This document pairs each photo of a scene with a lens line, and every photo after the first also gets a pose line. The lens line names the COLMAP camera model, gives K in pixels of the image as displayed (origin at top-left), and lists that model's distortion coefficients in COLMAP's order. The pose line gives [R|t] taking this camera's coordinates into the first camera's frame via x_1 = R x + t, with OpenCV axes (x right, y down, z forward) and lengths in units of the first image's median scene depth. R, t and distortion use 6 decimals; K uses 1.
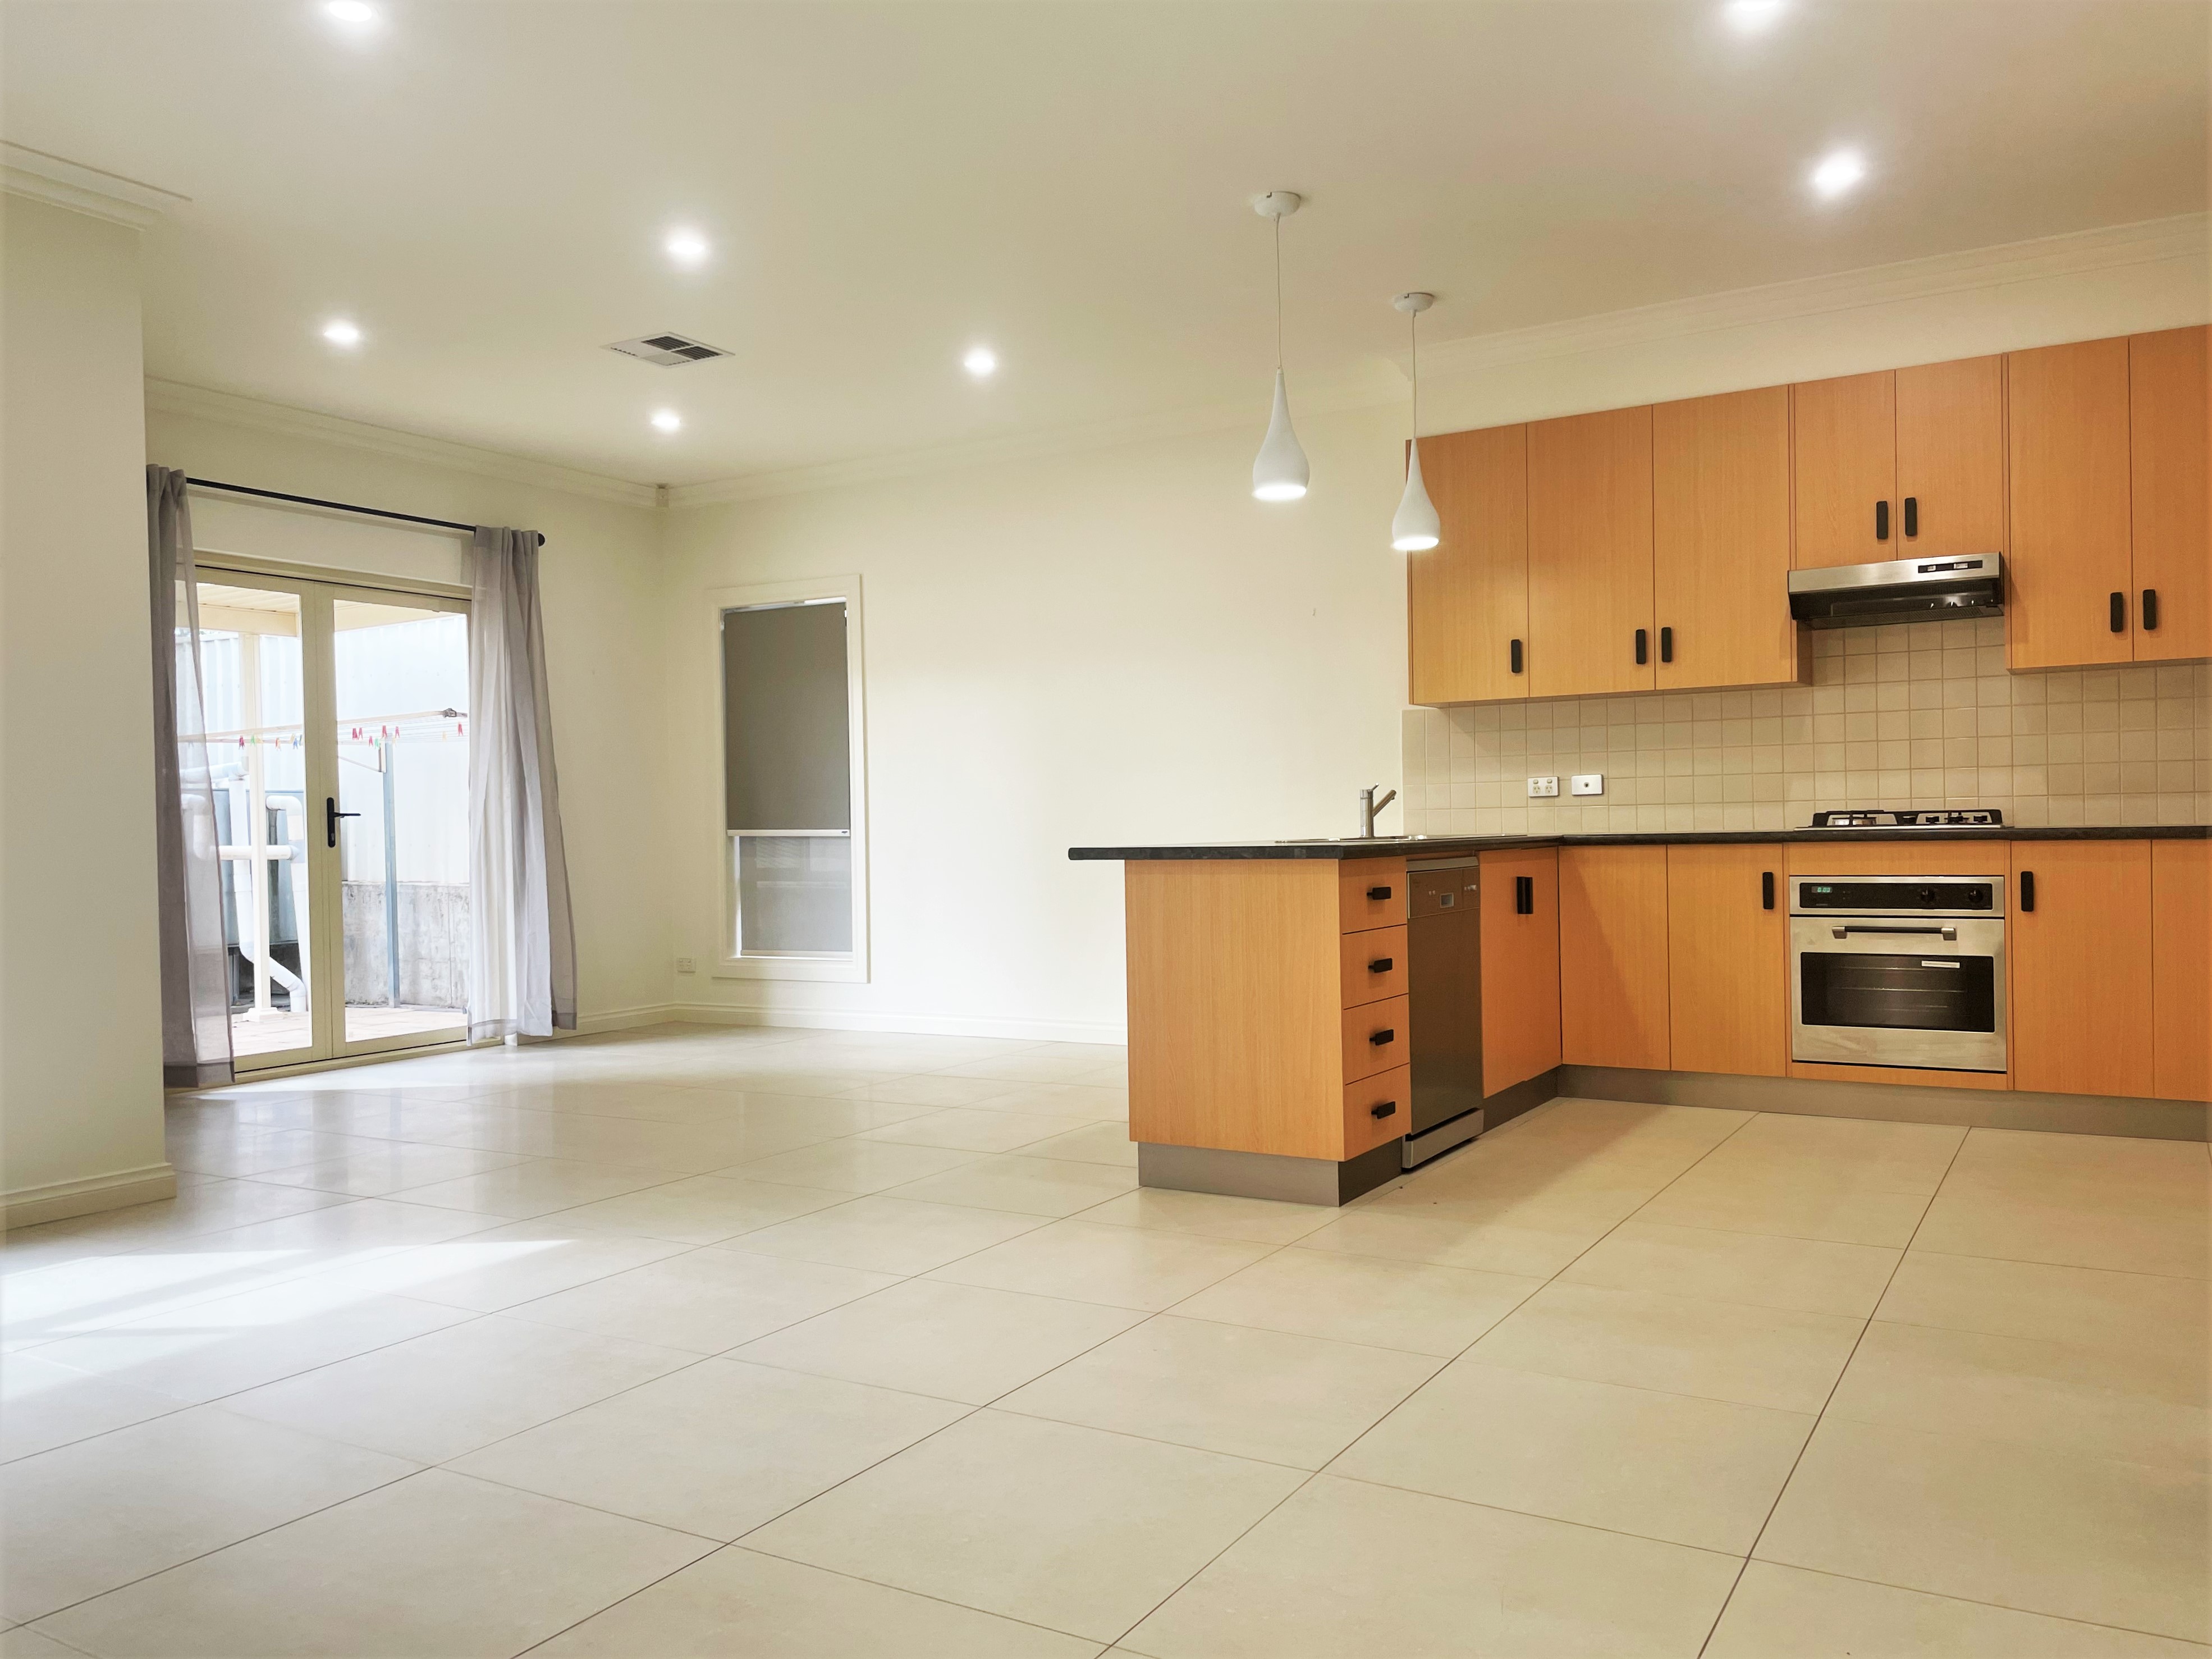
lens RADIAL K [[1677.4, 0, 1104.6], [0, 1677.4, 835.8], [0, 0, 1]] dist [0.032092, -0.023799]
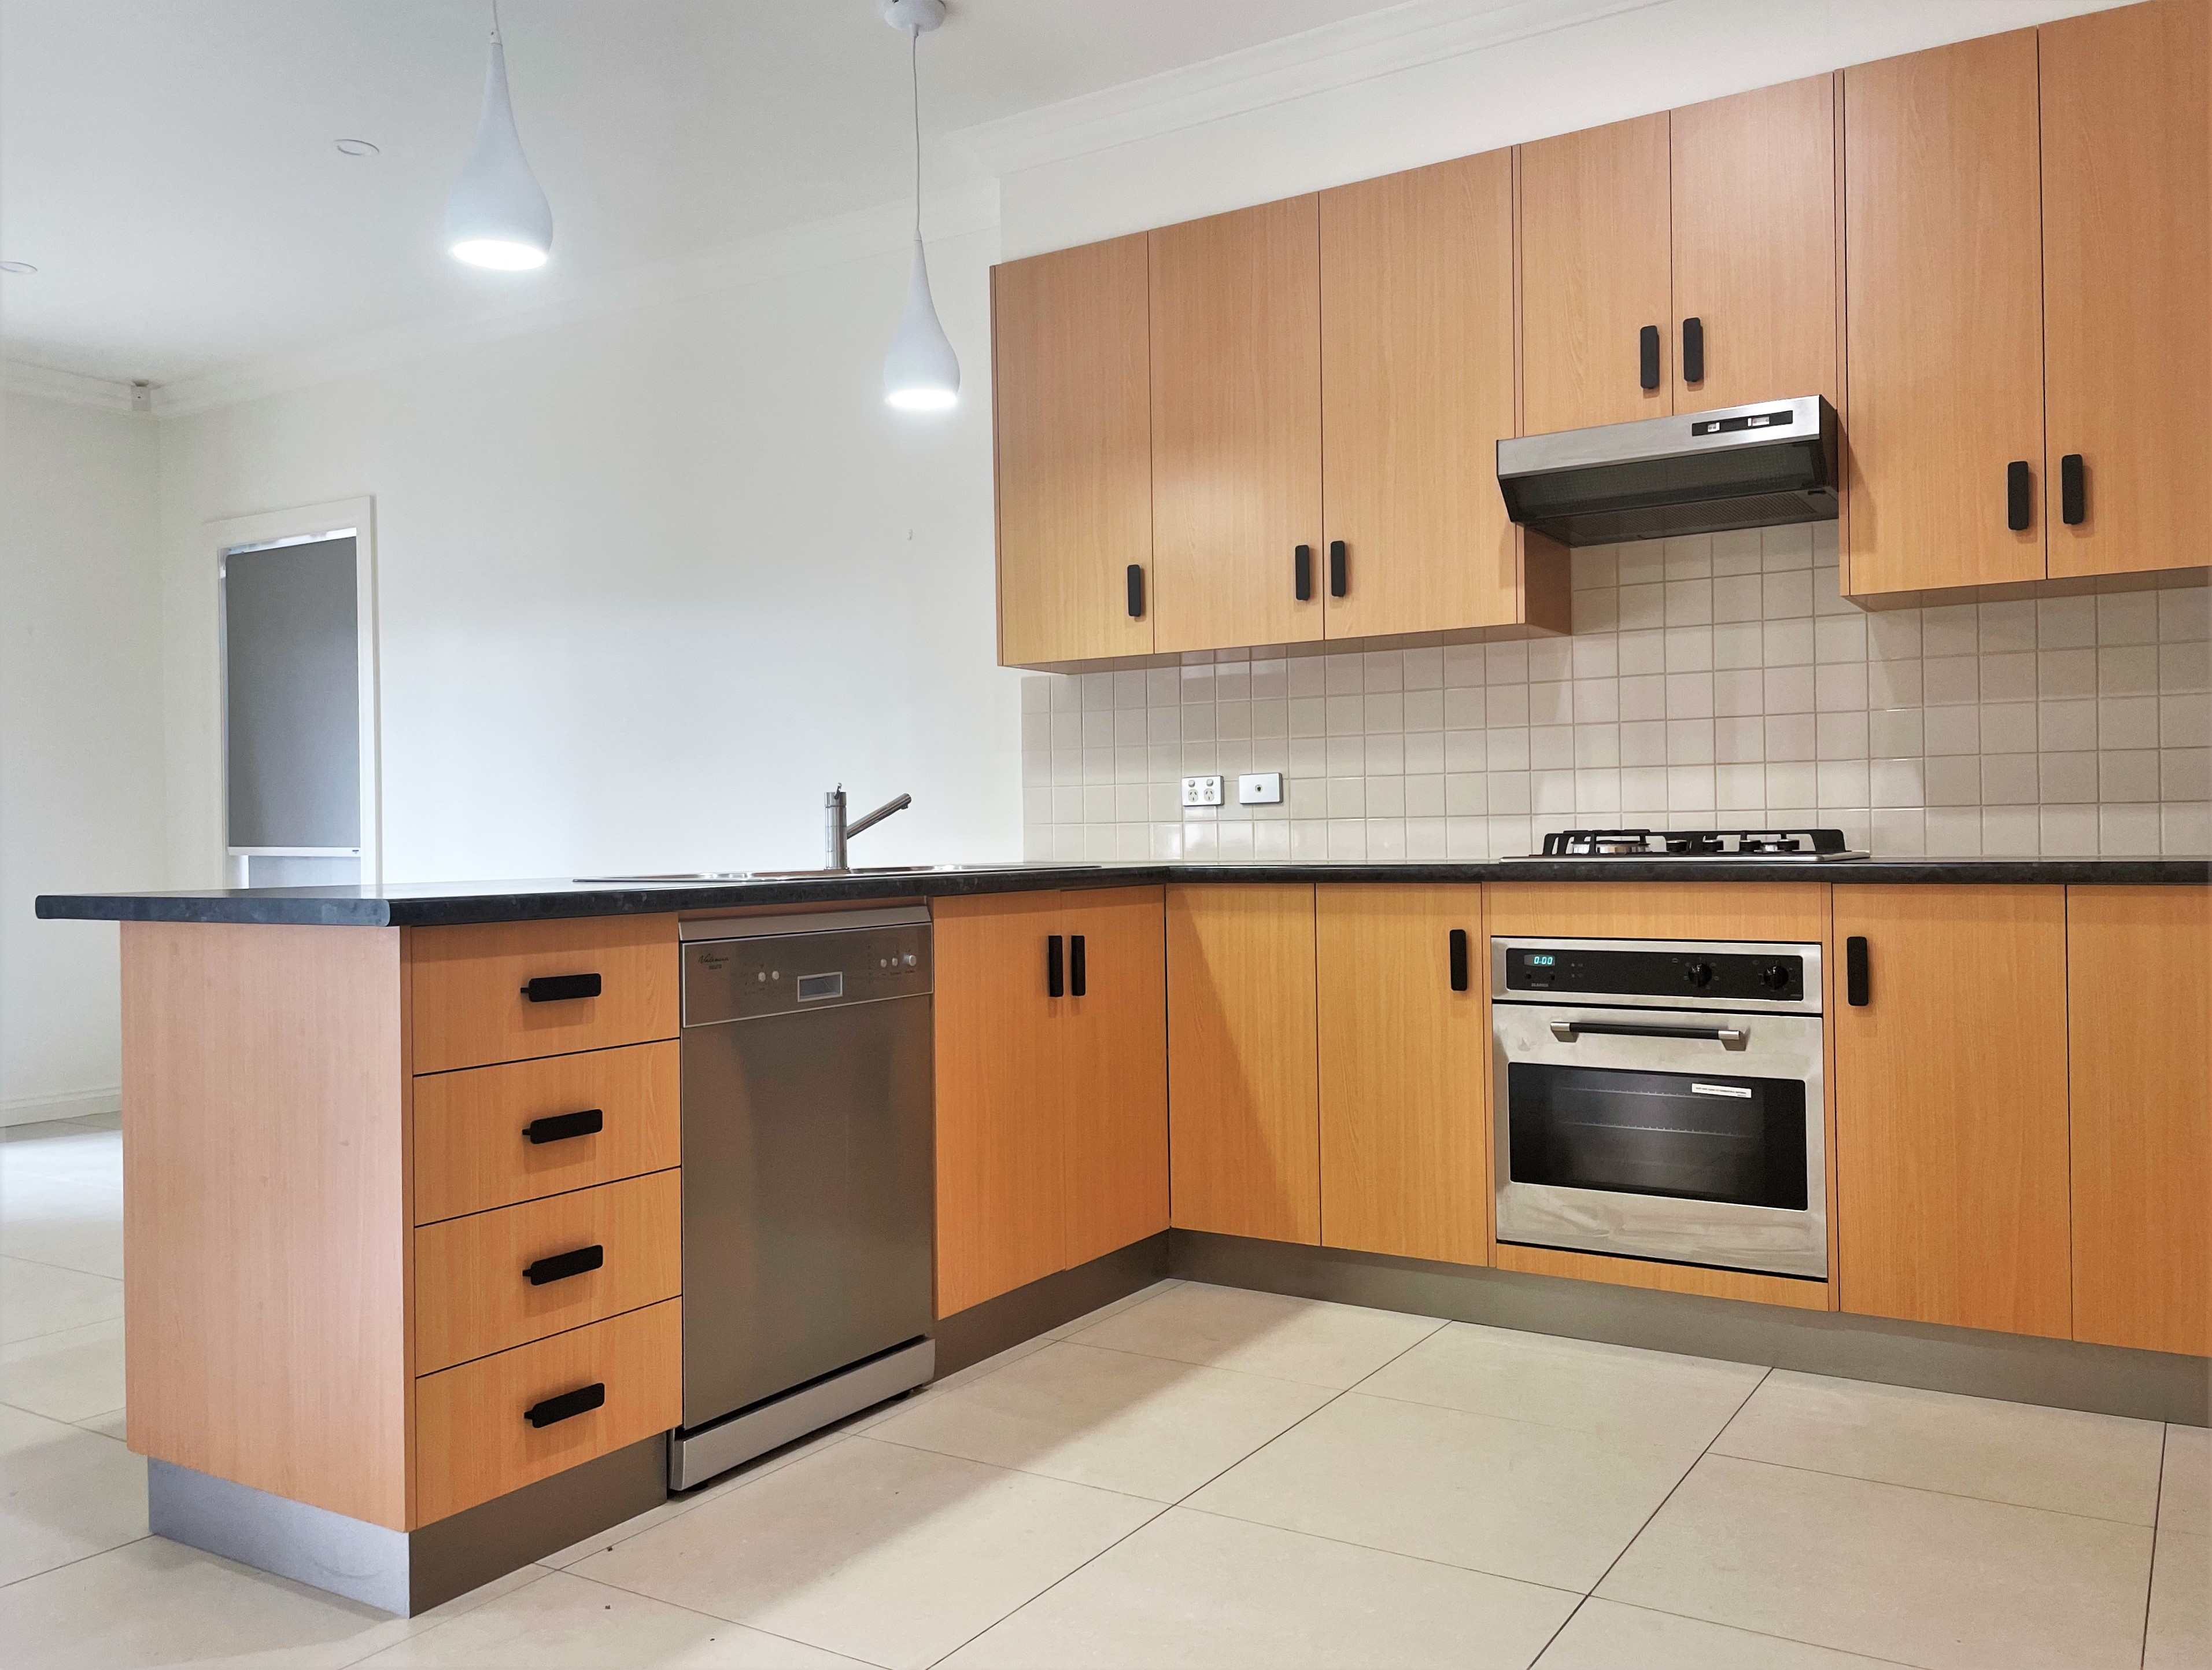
lens RADIAL K [[1735.3, 0, 1108.5], [0, 1735.3, 832.8], [0, 0, 1]] dist [0.041030, -0.016052]
pose [[0.999962, 0.003866, -0.007851, 0.270405], [-0.003928, 0.999960, -0.007975, -0.008327], [0.007820, 0.008005, 0.999937, 0.365862]]
